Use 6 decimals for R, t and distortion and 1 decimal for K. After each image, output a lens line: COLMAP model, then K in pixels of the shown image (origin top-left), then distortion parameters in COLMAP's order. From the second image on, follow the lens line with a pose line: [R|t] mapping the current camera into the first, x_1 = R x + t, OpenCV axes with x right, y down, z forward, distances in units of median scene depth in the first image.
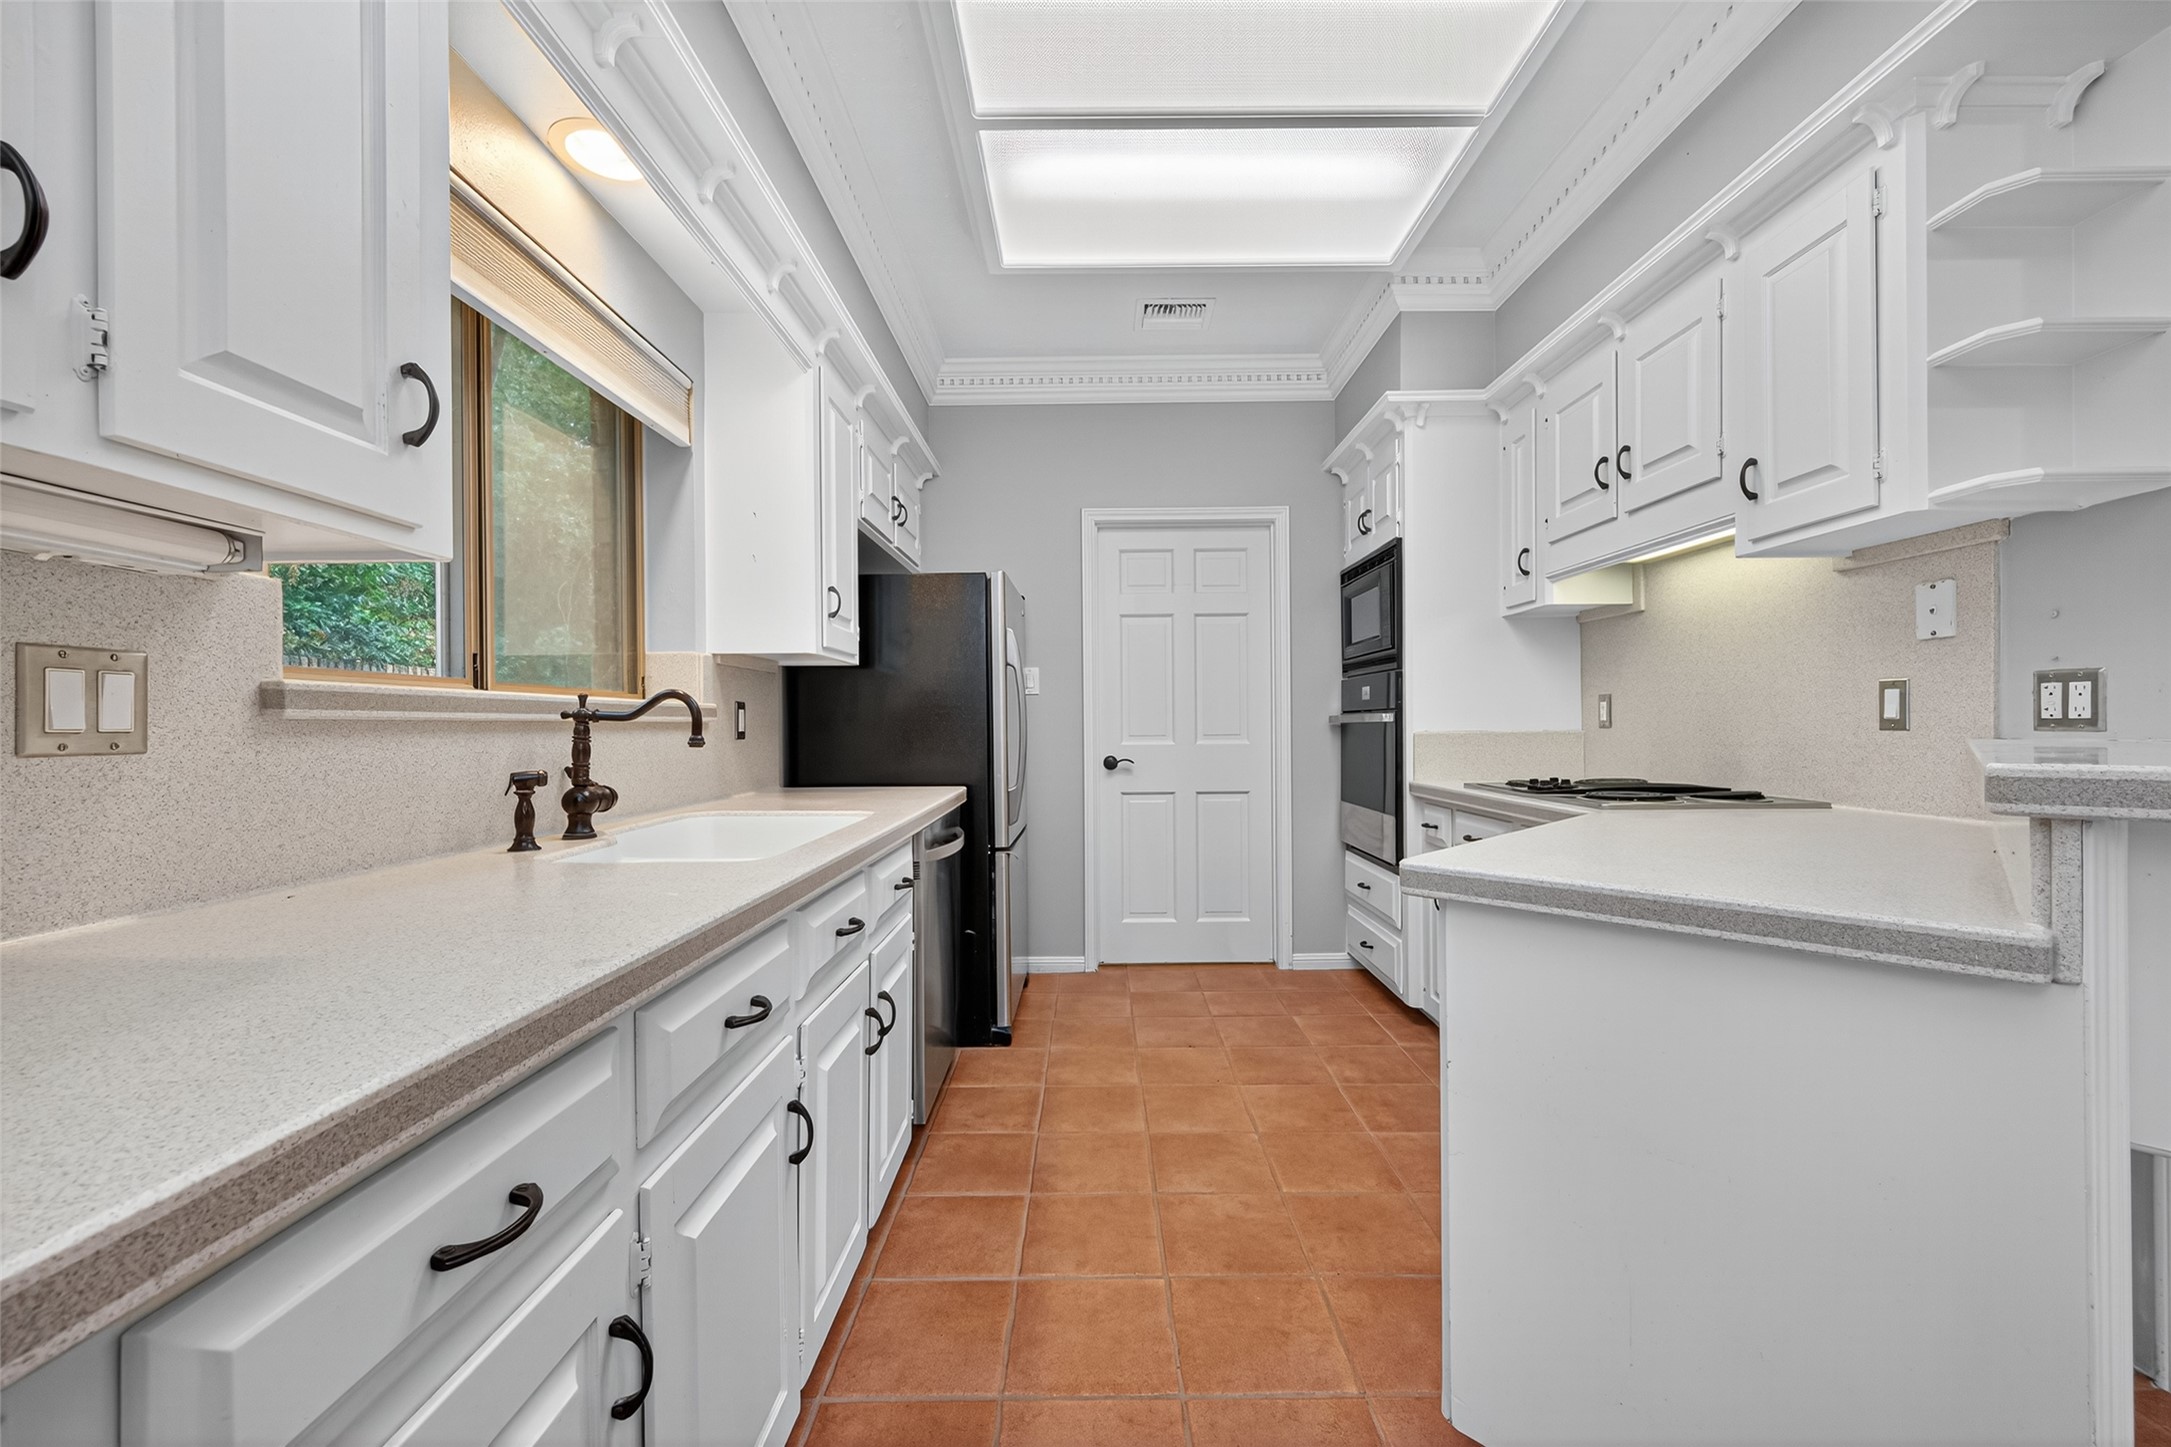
lens RADIAL K [[838.8, 0, 1090.2], [0, 838.8, 726.6], [0, 0, 1]] dist [0.005792, -0.002978]
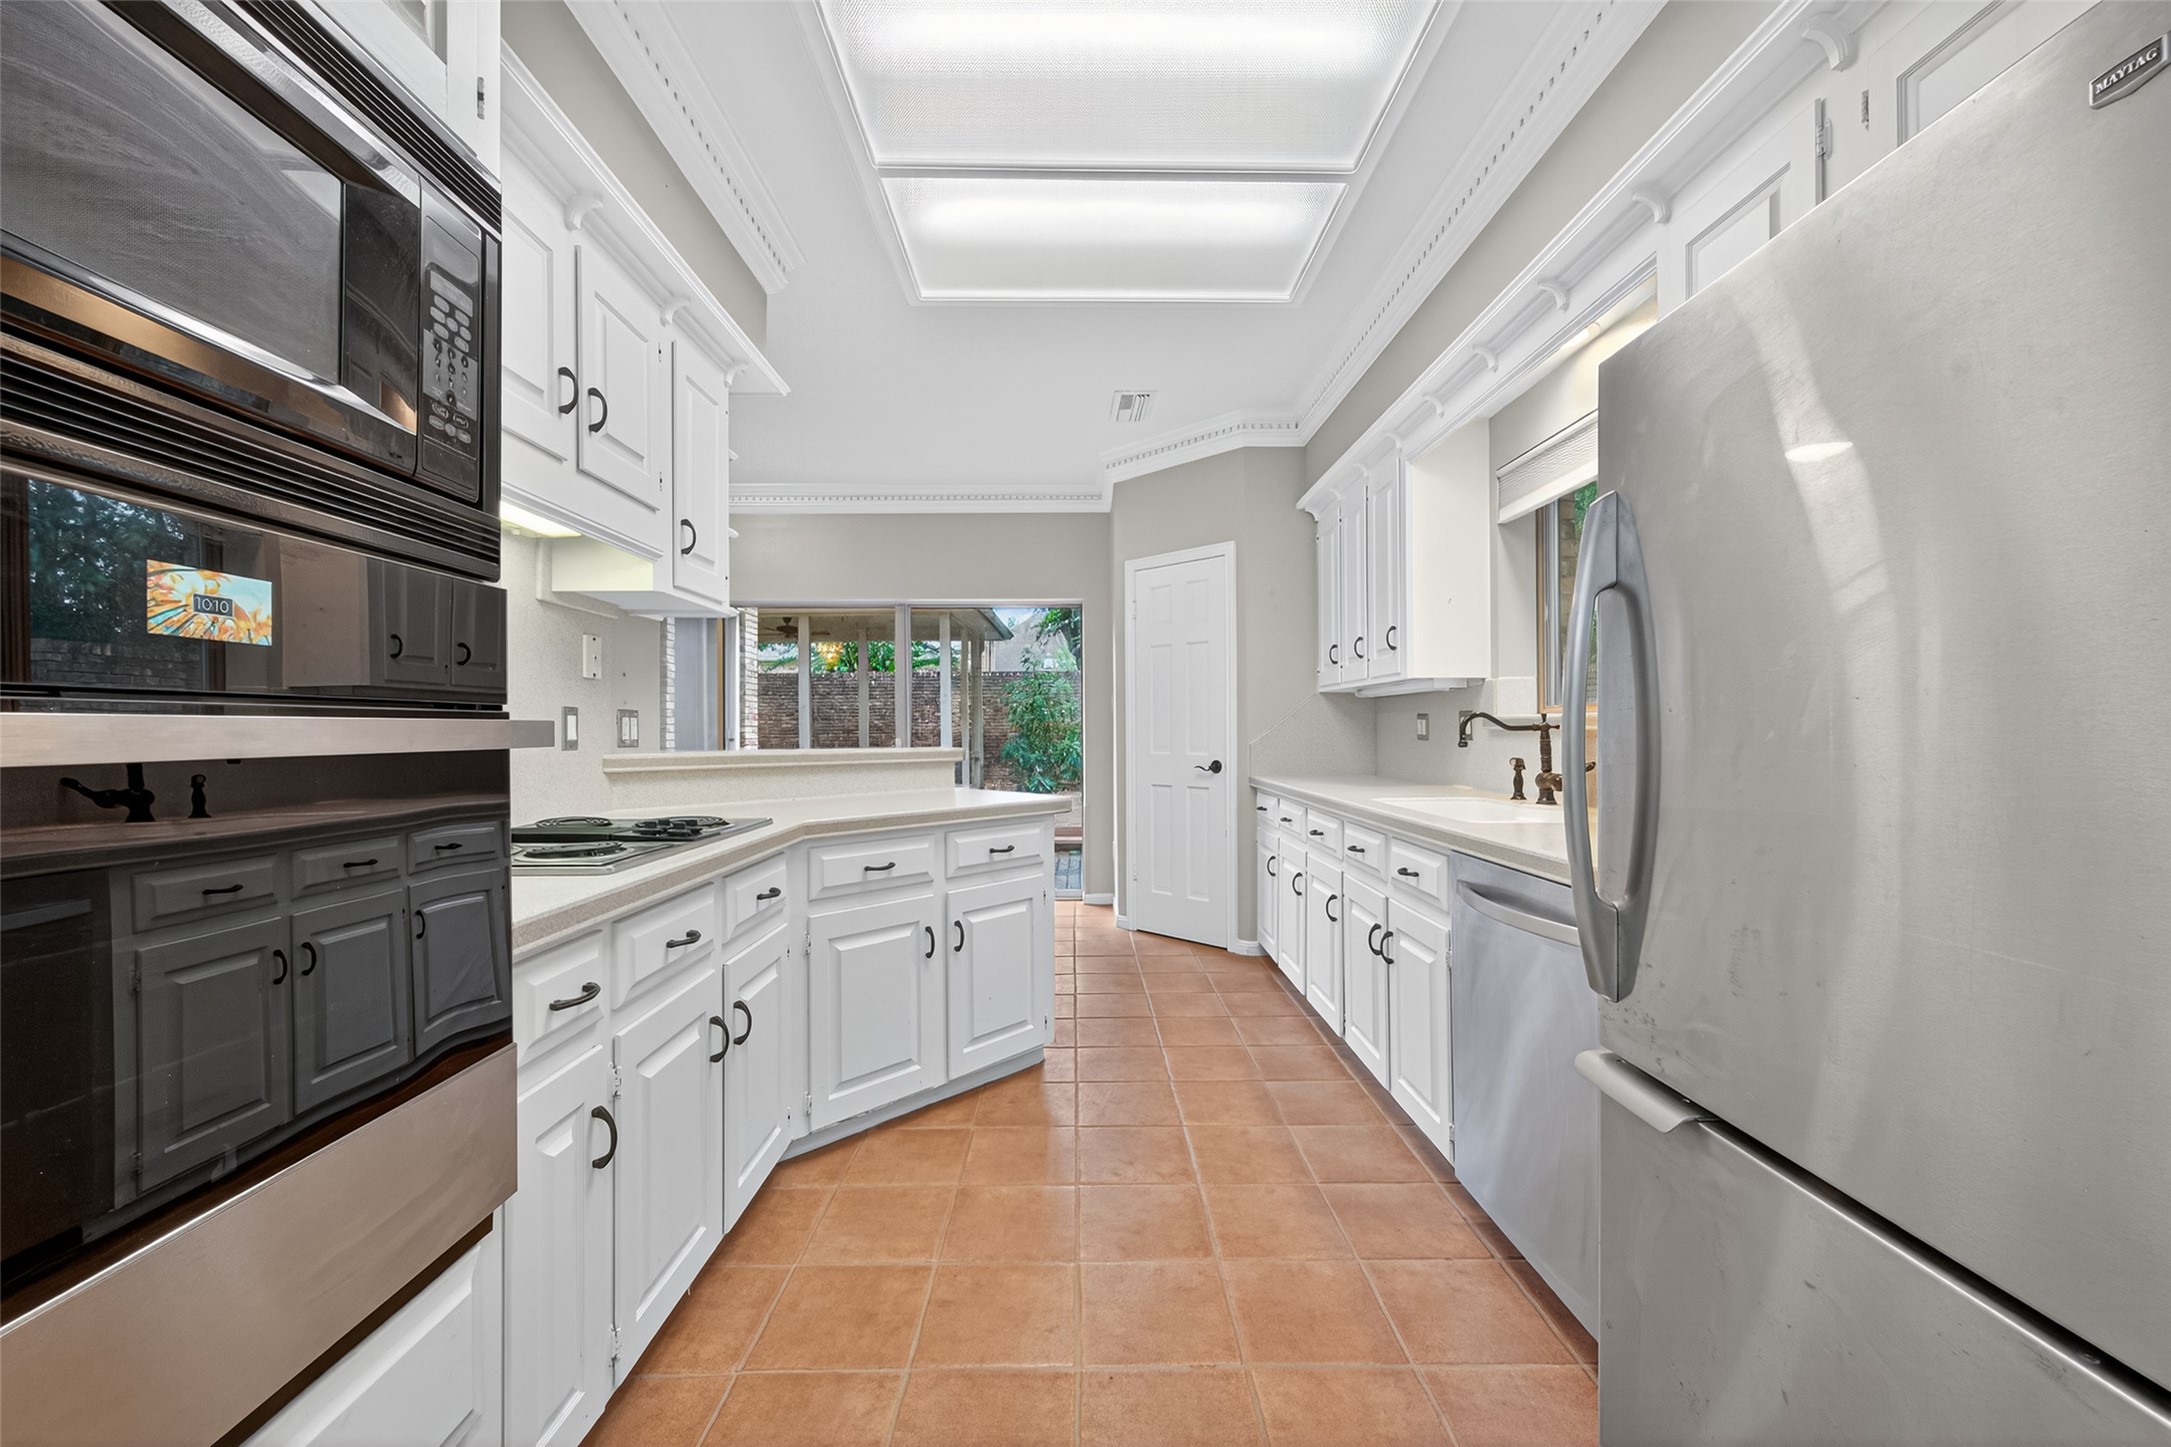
lens RADIAL K [[838.8, 0, 1090.2], [0, 838.8, 726.6], [0, 0, 1]] dist [0.005792, -0.002978]
pose [[-0.999749, 0.012869, -0.018363, 0.156400], [0.012933, 0.999911, -0.003332, -0.010868], [0.018318, -0.003569, -0.999826, 1.430582]]
